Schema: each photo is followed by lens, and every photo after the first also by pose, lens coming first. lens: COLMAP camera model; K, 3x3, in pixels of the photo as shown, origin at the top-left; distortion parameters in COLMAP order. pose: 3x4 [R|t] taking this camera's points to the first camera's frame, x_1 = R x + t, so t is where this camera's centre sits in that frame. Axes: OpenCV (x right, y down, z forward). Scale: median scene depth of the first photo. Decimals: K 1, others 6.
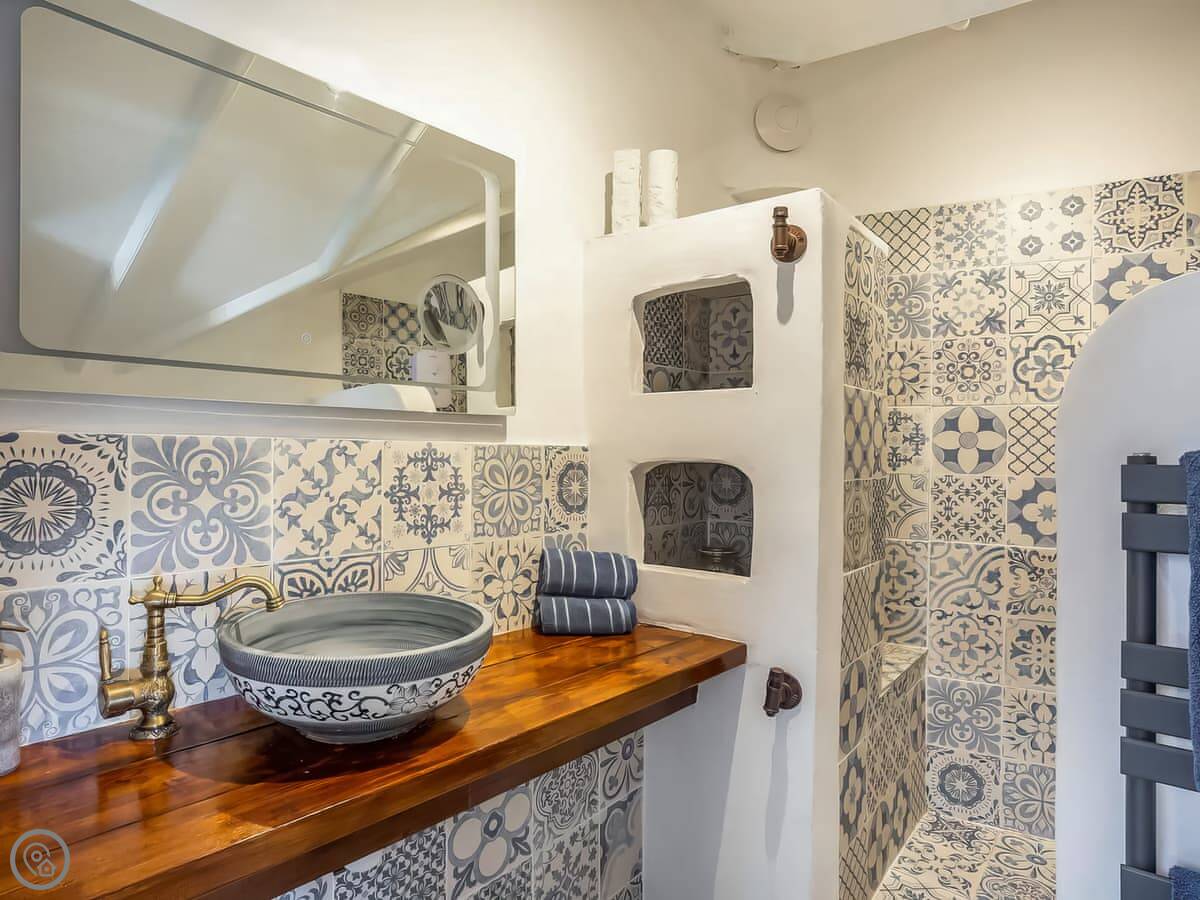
lens RADIAL K [[703.5, 0, 576.7], [0, 703.5, 450.1], [0, 0, 1]] dist [-0.057283, 0.030594]
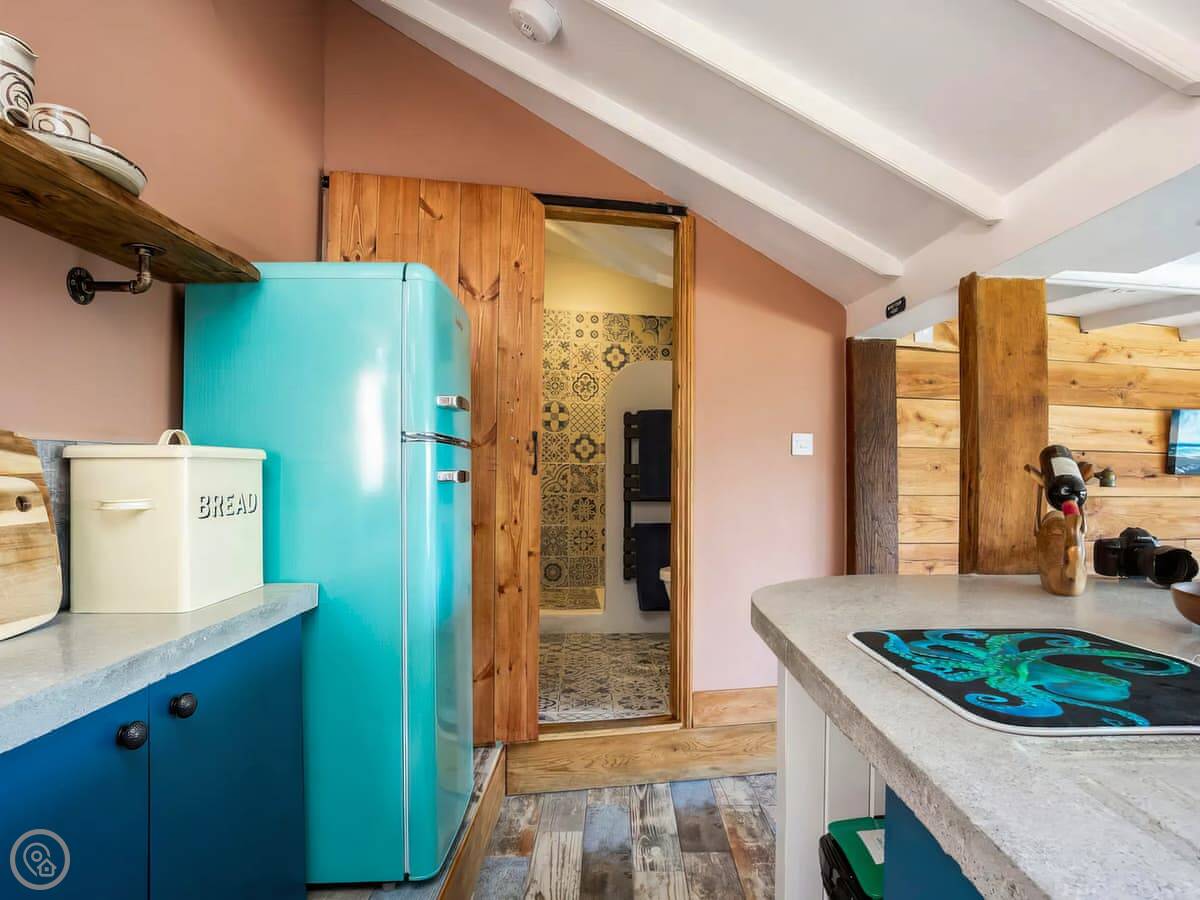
lens RADIAL K [[737.6, 0, 603.8], [0, 737.6, 434.6], [0, 0, 1]] dist [-0.057489, 0.044496]
pose [[0.747901, 0.031665, 0.663055, -0.908060], [-0.006548, 0.999165, -0.040330, 0.141711], [-0.663778, 0.025820, 0.747484, -0.893238]]
